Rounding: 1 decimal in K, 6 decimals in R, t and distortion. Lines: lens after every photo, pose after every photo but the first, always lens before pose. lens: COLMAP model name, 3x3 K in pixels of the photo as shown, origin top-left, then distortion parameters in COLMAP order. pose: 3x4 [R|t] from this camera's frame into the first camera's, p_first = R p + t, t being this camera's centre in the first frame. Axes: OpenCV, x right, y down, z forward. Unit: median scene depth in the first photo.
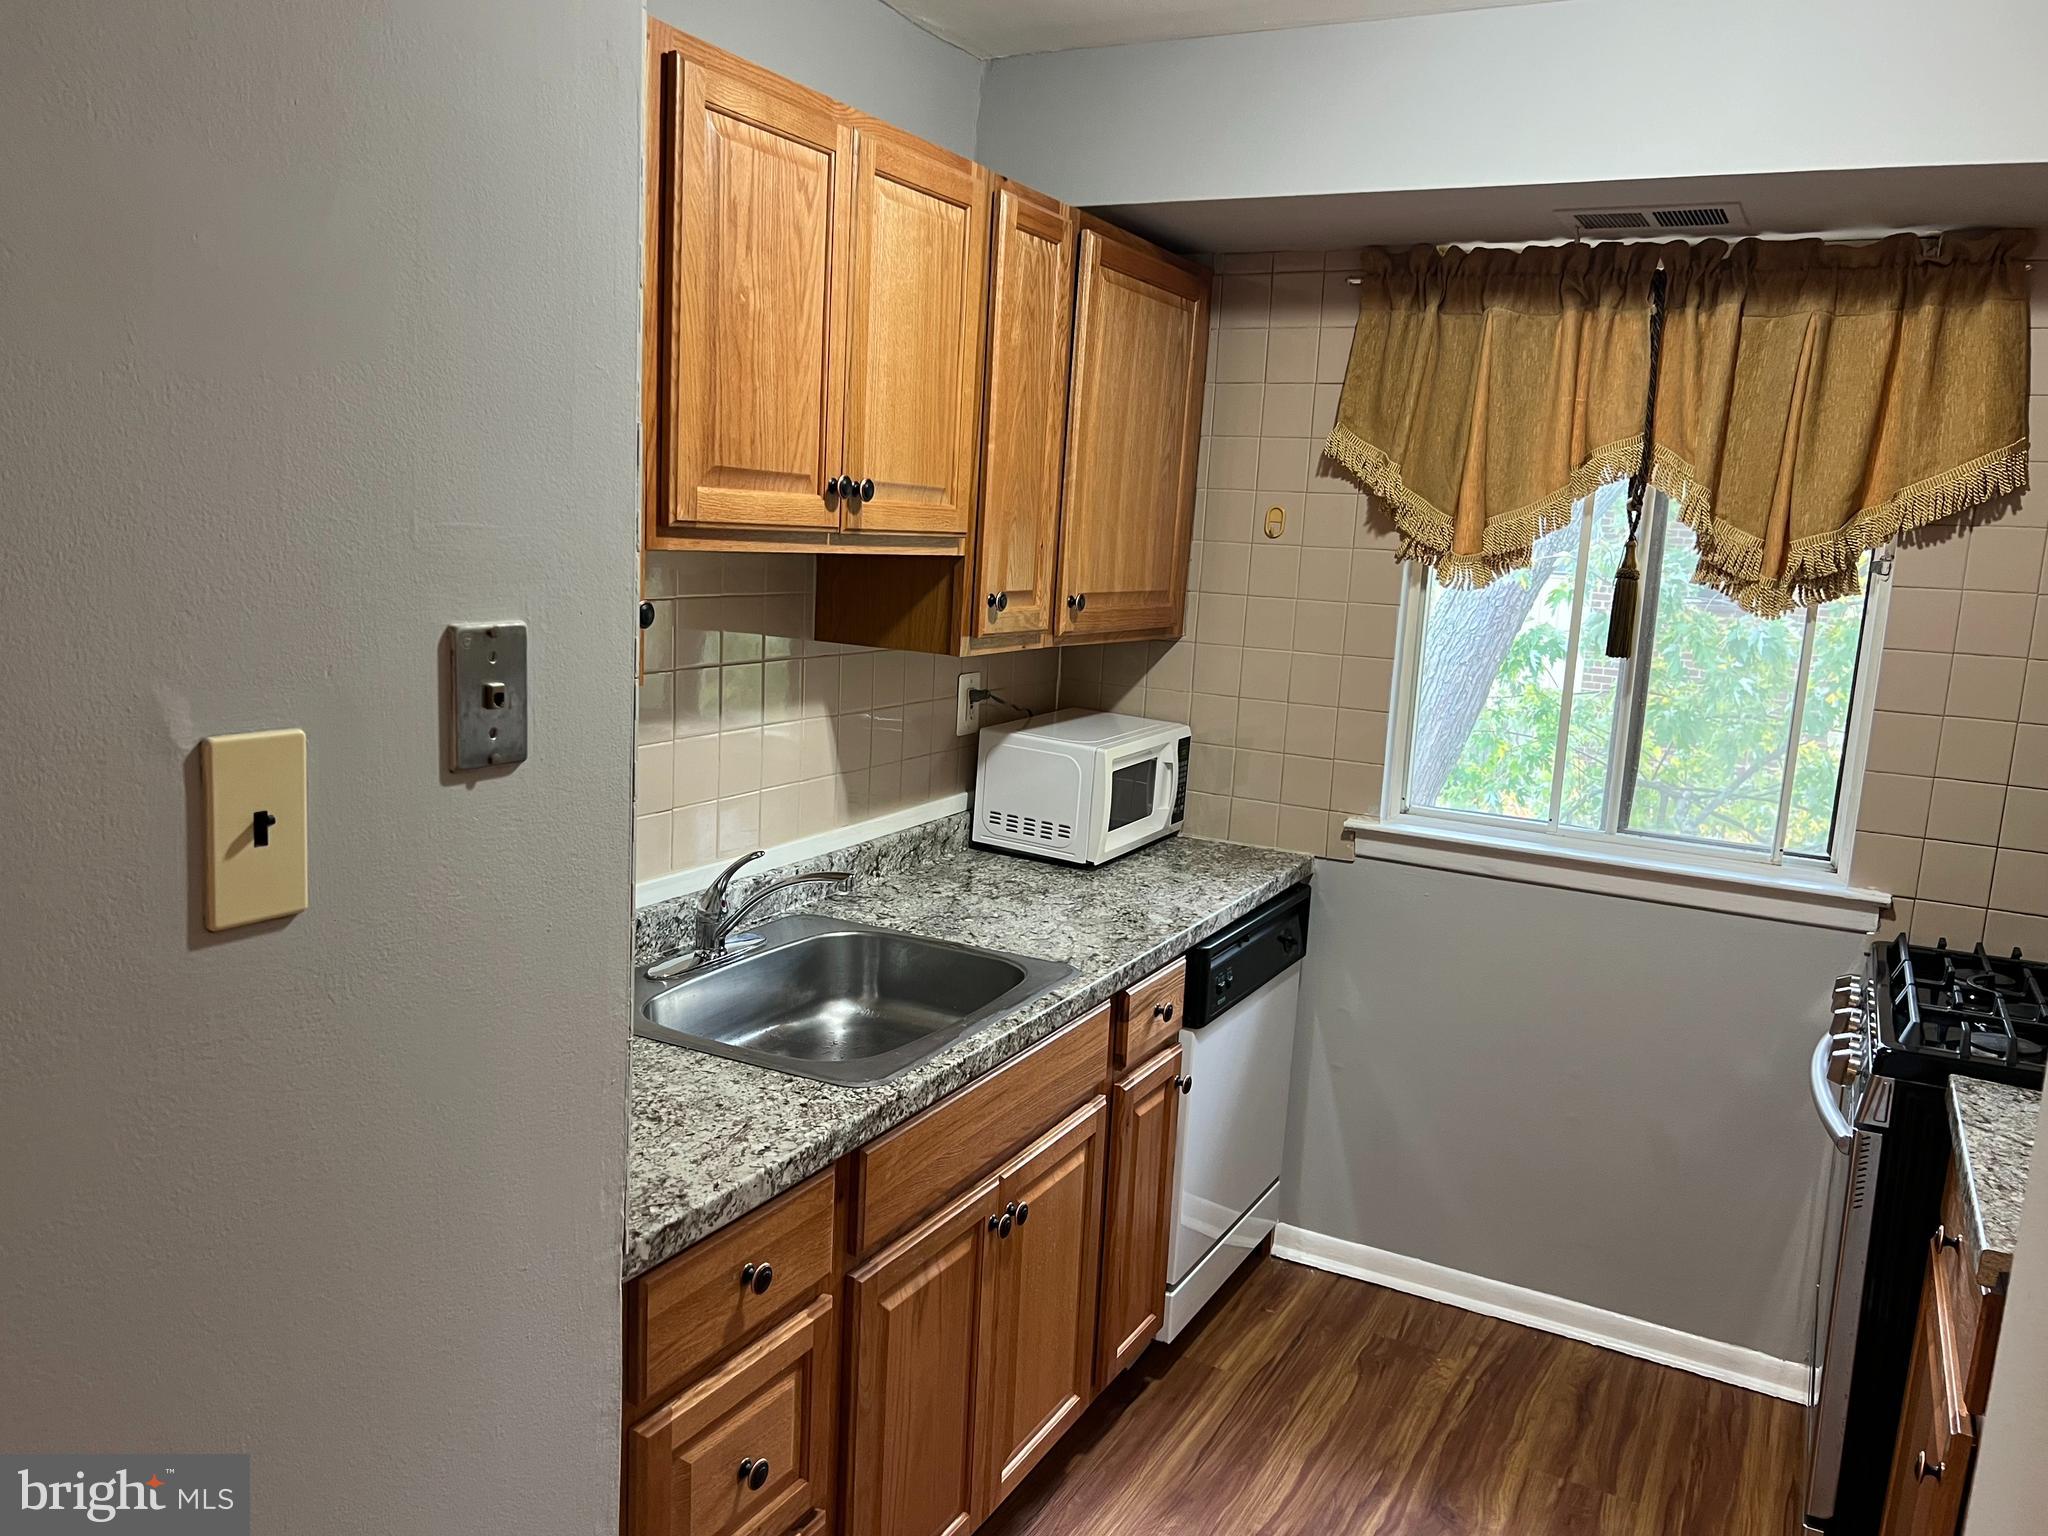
lens RADIAL K [[1588.1, 0, 1022.4], [0, 1588.1, 769.1], [0, 0, 1]] dist [0.080336, -0.067122]
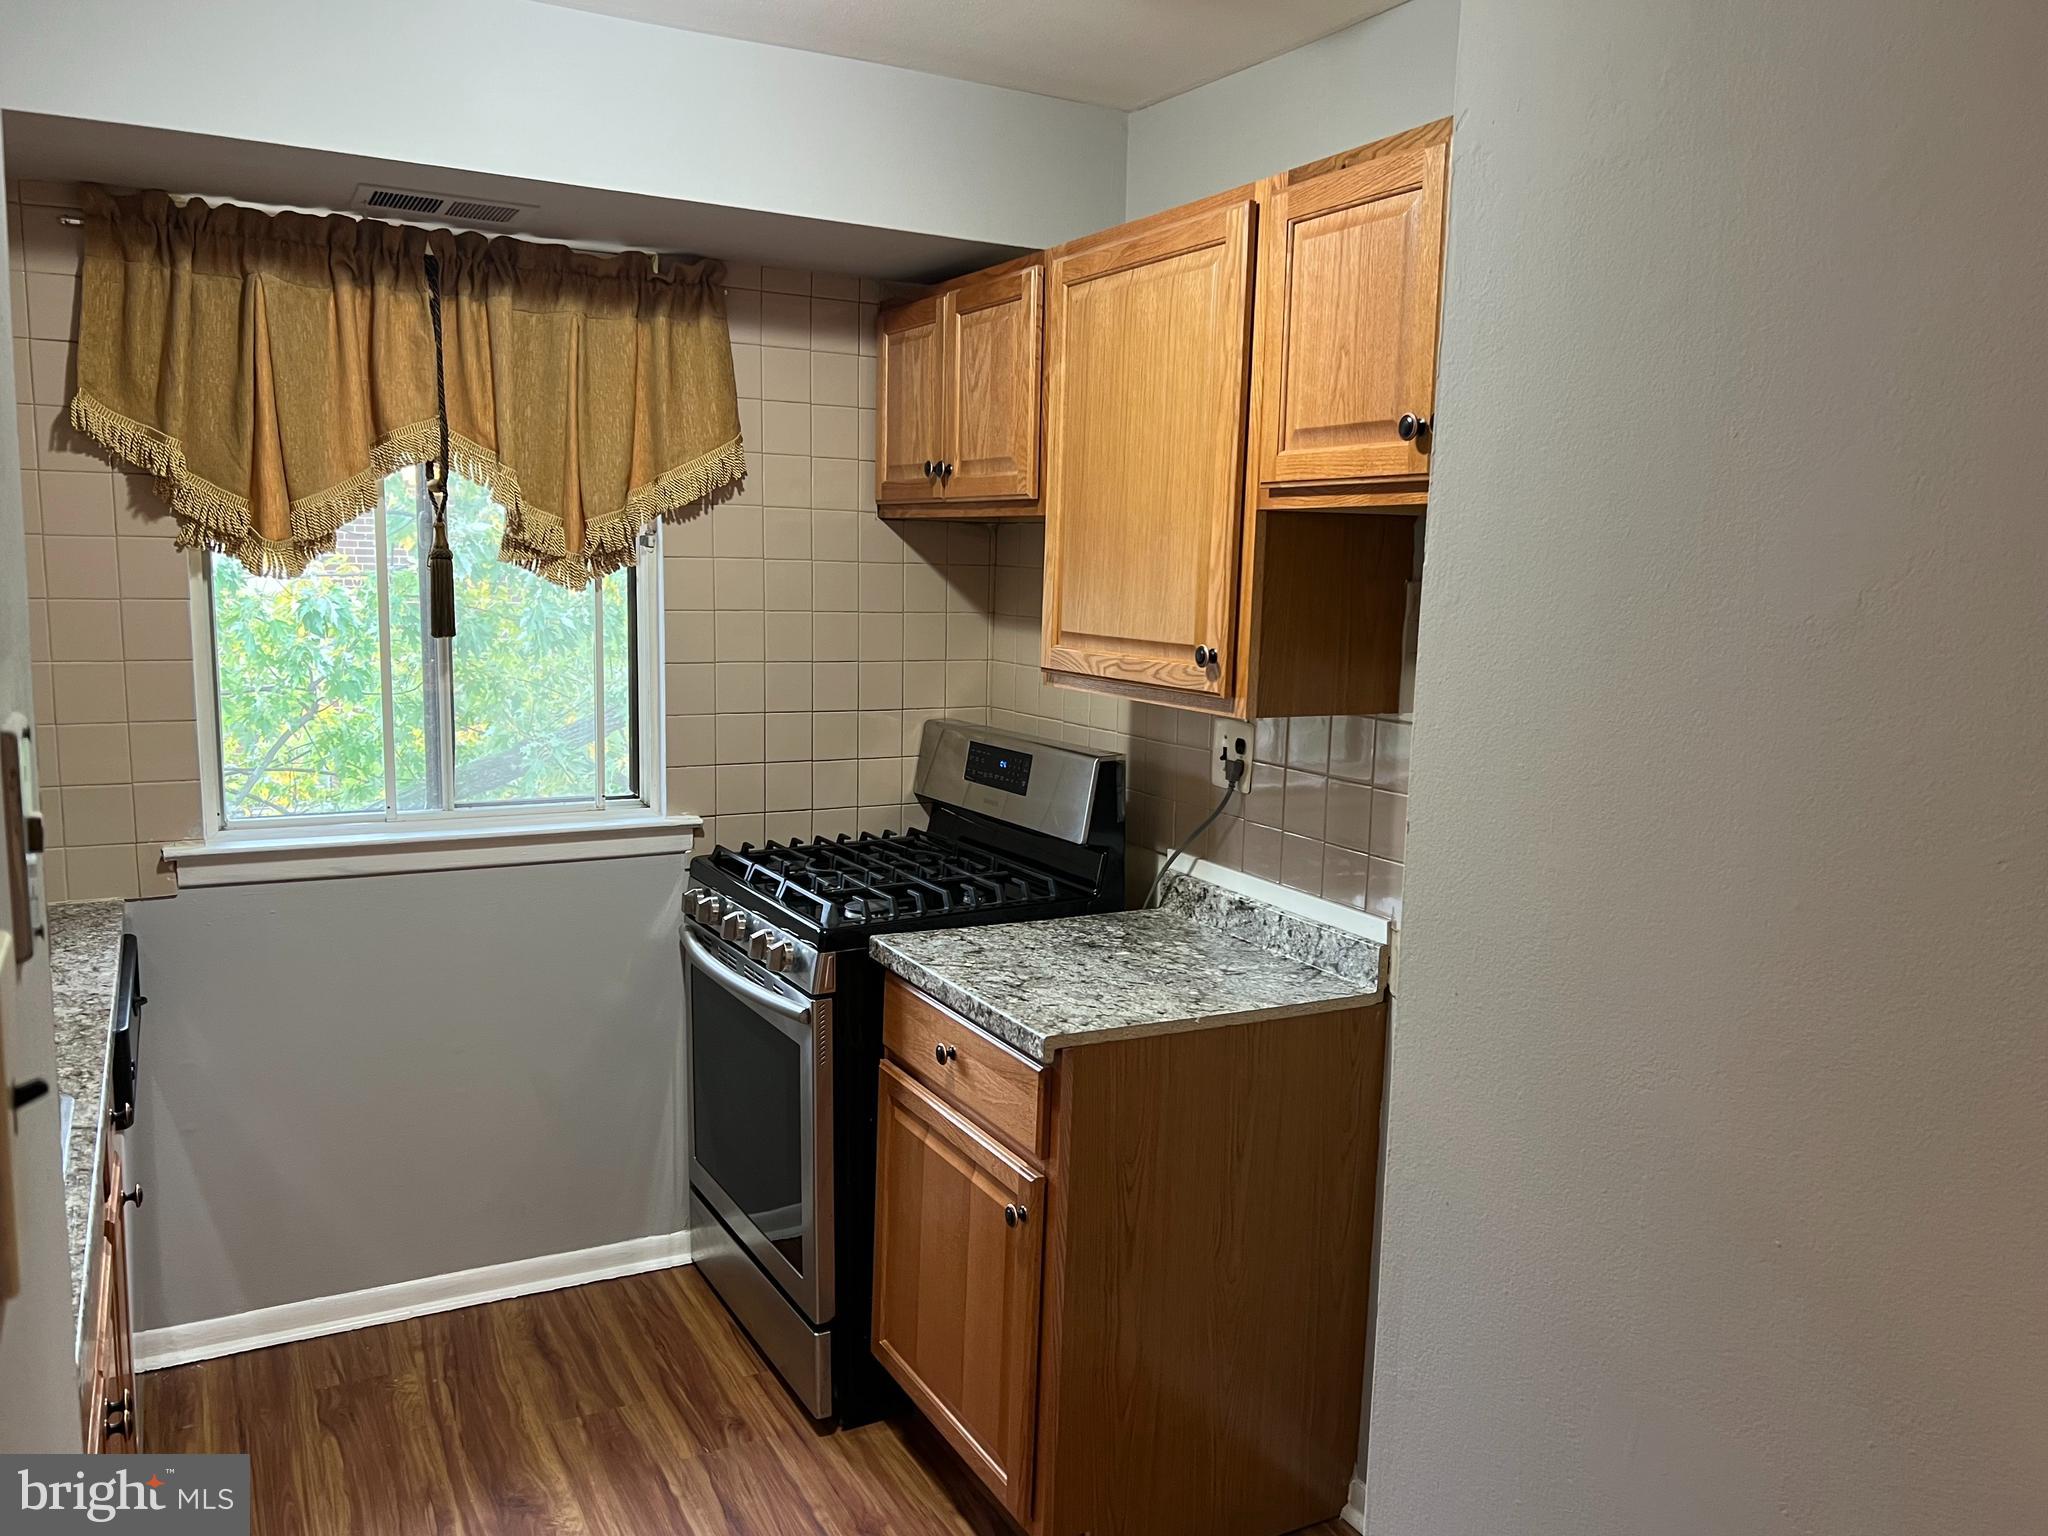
lens RADIAL K [[1588.1, 0, 1022.5], [0, 1588.1, 767.0], [0, 0, 1]] dist [0.080336, -0.067122]
pose [[0.571367, -0.155546, 0.805820, -0.257481], [0.139308, 0.986008, 0.091552, -0.030924], [-0.808785, 0.059947, 0.585041, 0.117449]]
